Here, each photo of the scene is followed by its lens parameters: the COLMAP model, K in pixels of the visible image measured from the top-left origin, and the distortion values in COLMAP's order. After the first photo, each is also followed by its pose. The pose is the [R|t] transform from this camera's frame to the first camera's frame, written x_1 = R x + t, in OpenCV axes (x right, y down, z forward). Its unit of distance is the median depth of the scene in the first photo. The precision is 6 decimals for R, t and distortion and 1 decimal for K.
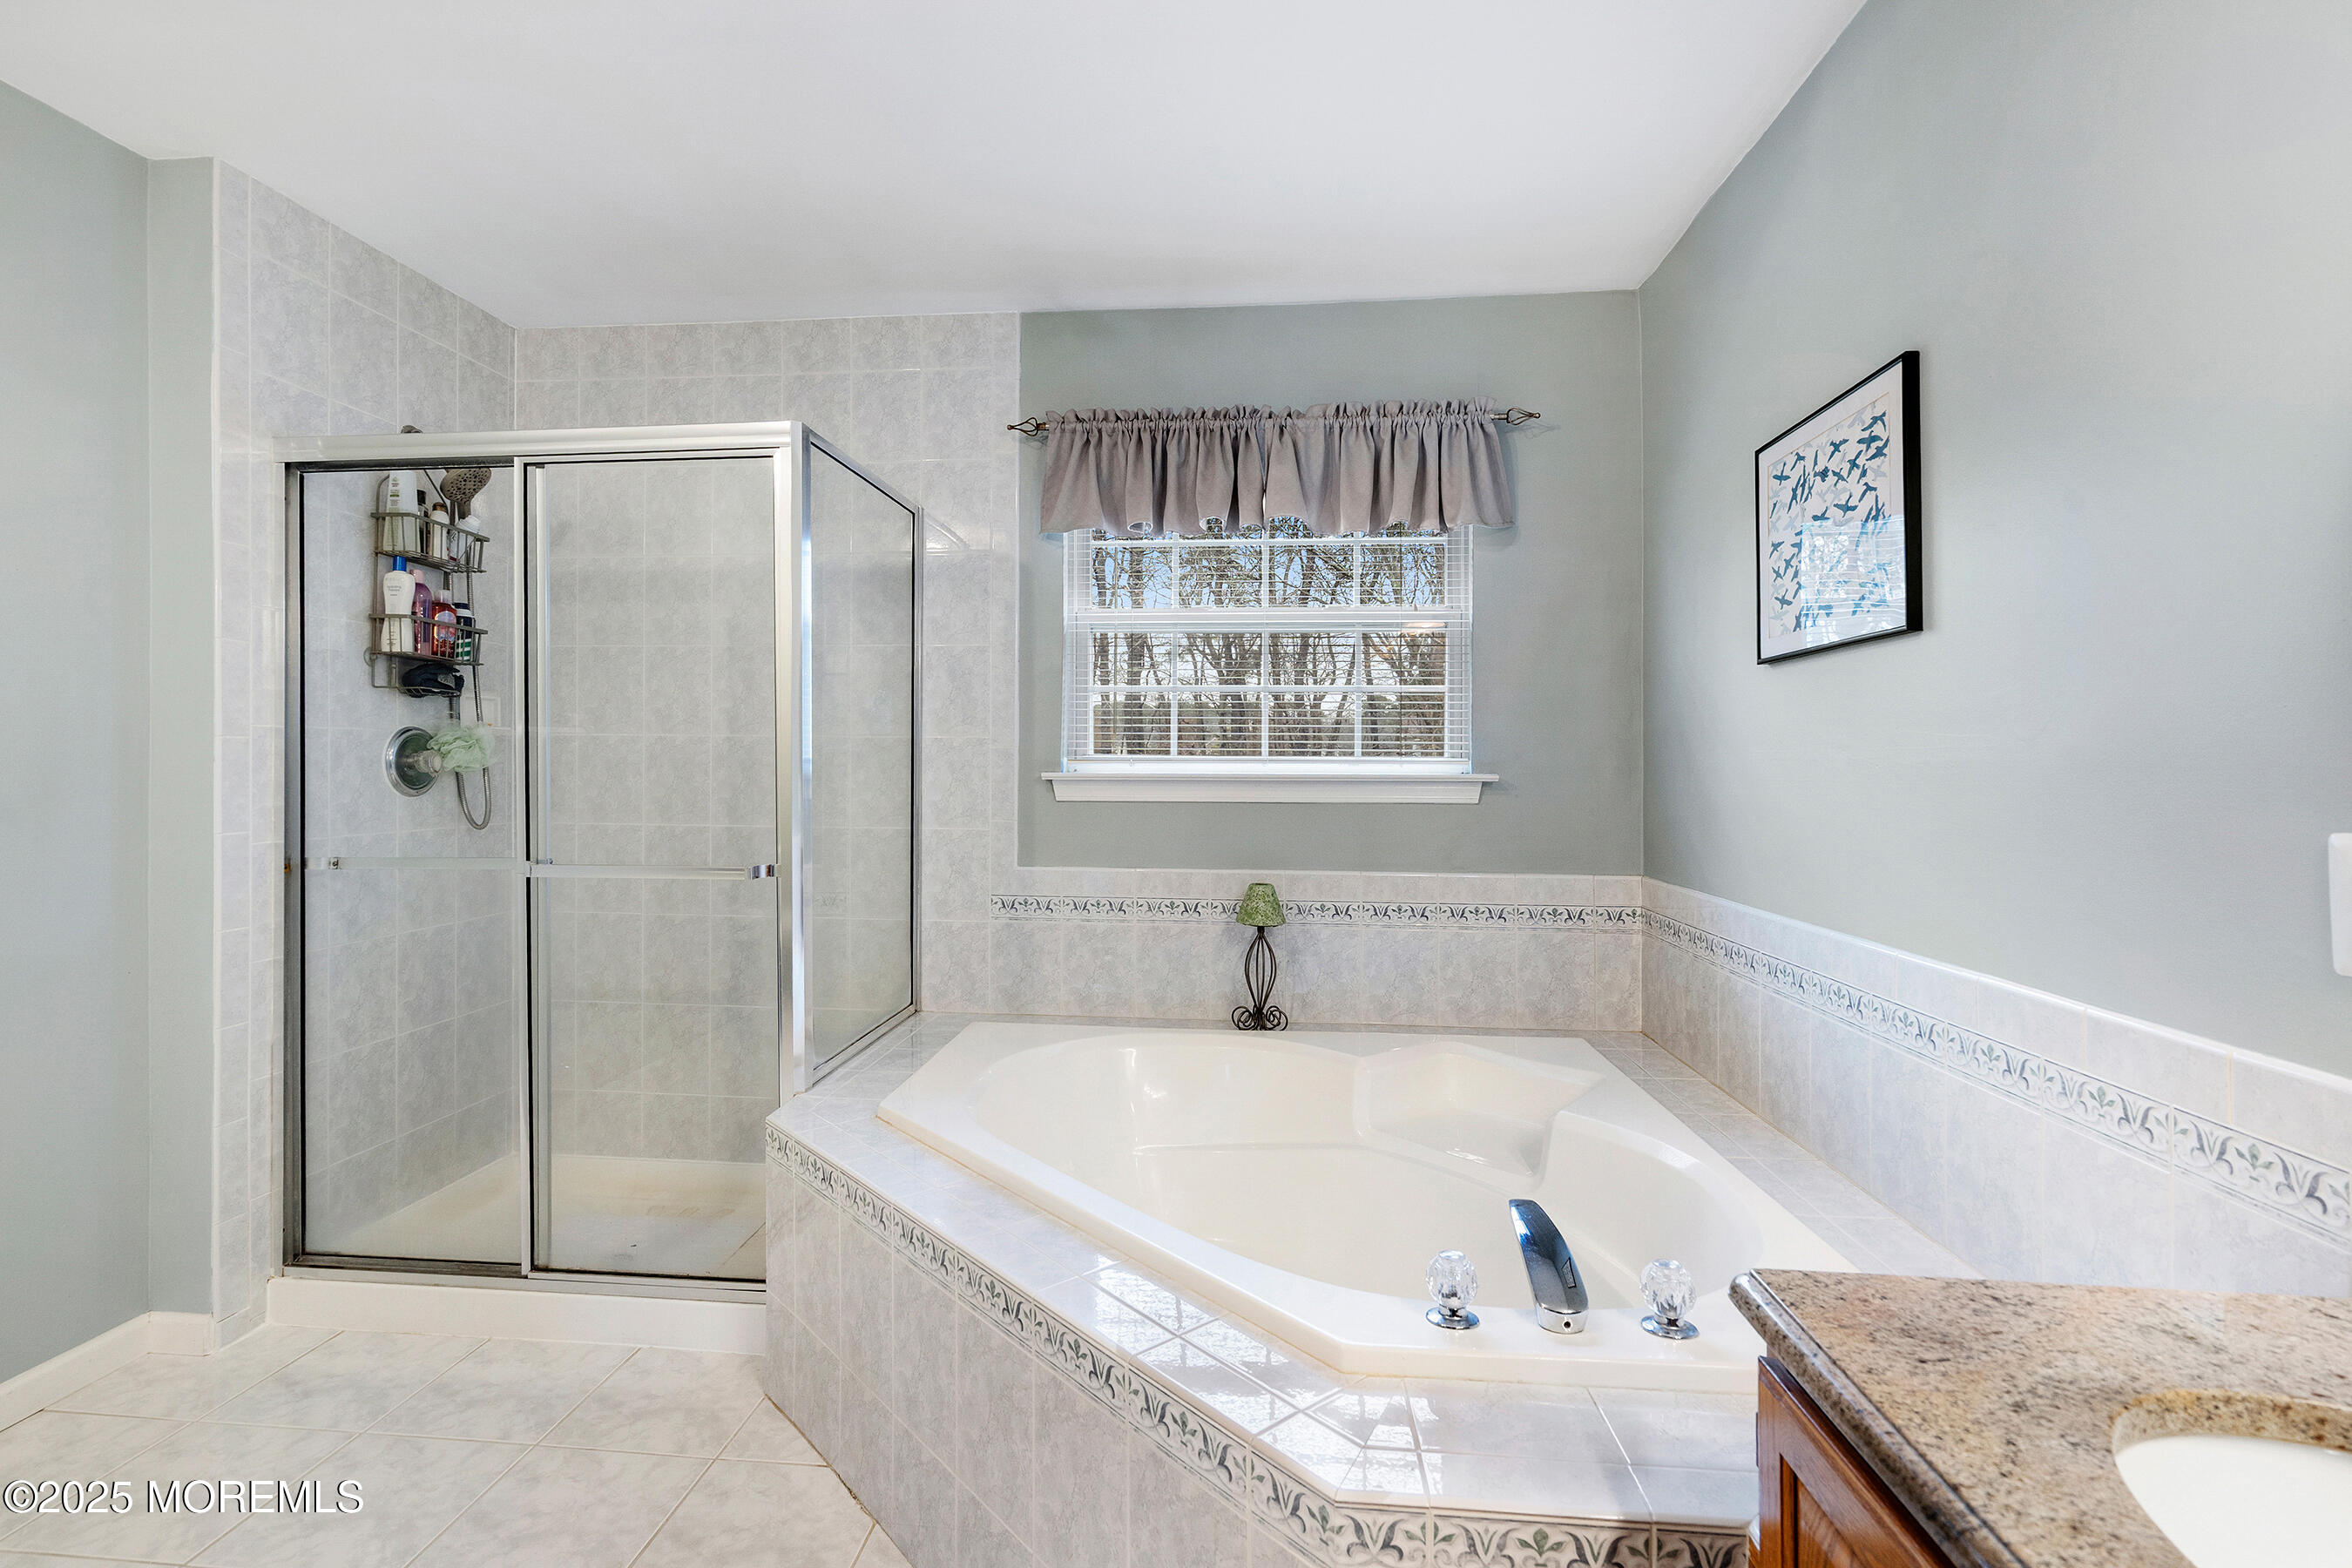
lens RADIAL K [[1081.1, 0, 1236.1], [0, 1081.1, 755.8], [0, 0, 1]] dist [-0.000099, 0.002111]
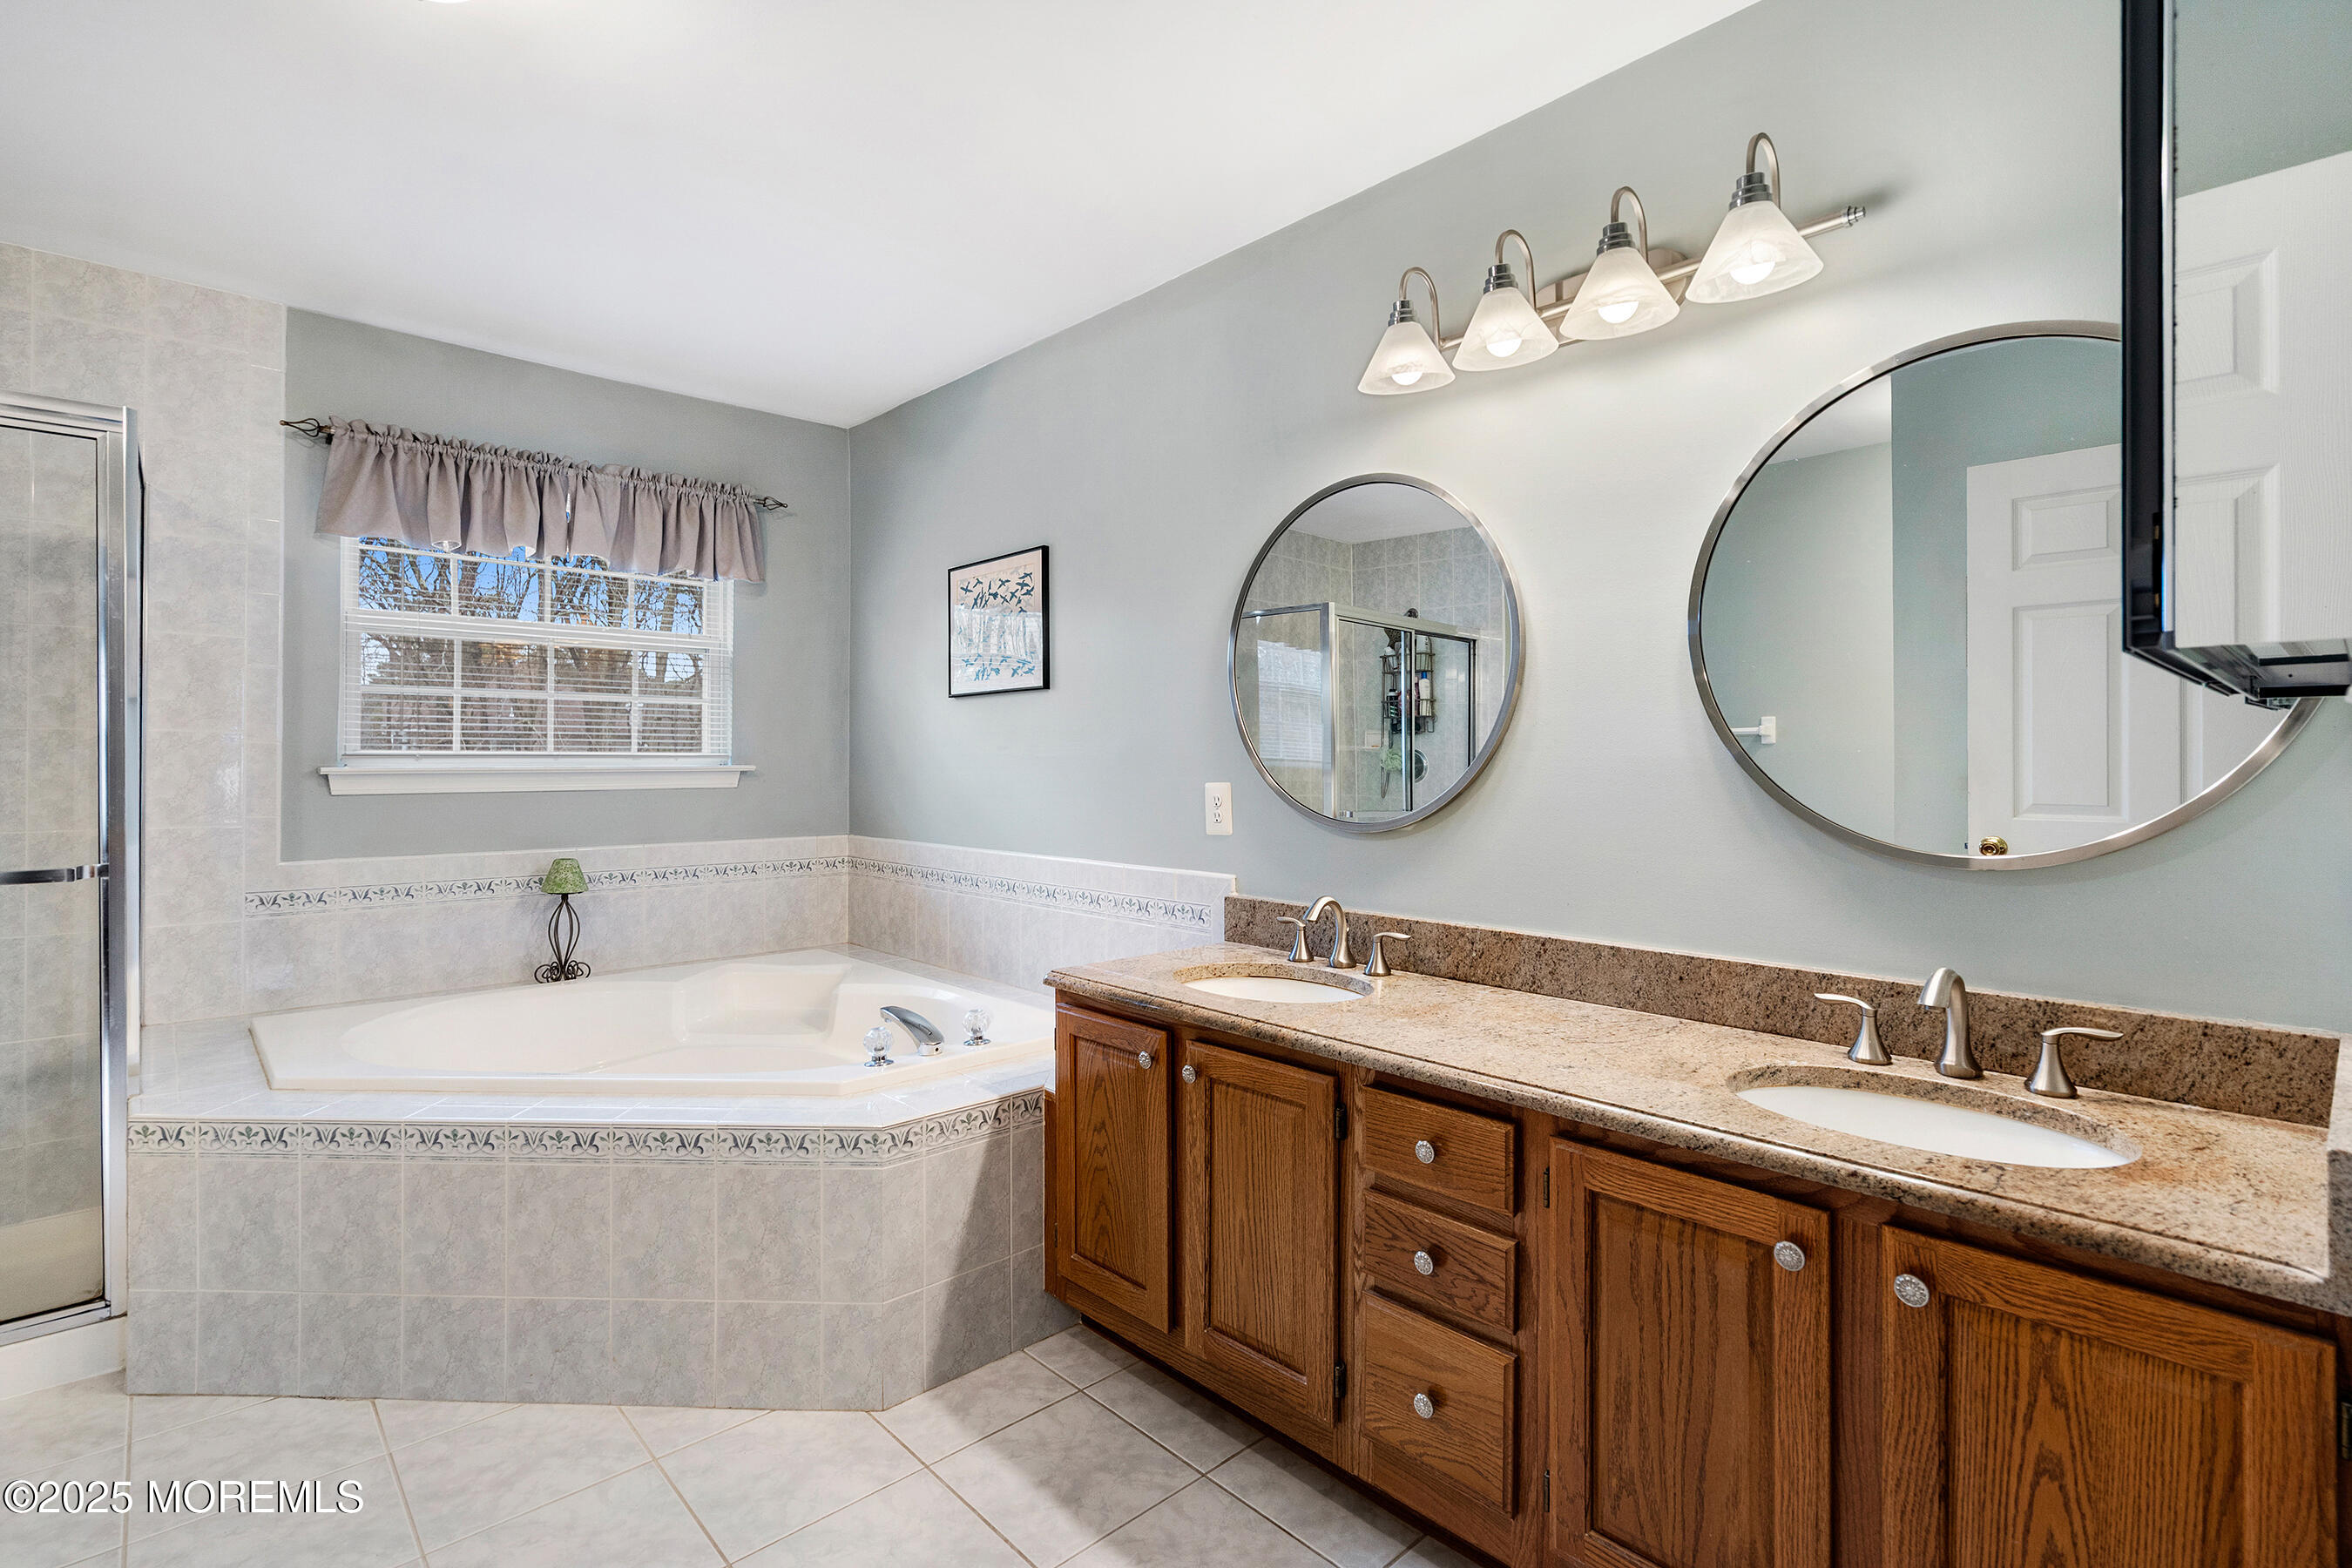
lens RADIAL K [[1081.1, 0, 1174.1], [0, 1081.1, 764.7], [0, 0, 1]] dist [-0.000099, 0.002111]
pose [[0.667323, -0.008843, 0.744716, -0.413619], [-0.003938, 0.999874, 0.015402, -0.006200], [-0.744758, -0.013211, 0.667204, -0.291219]]
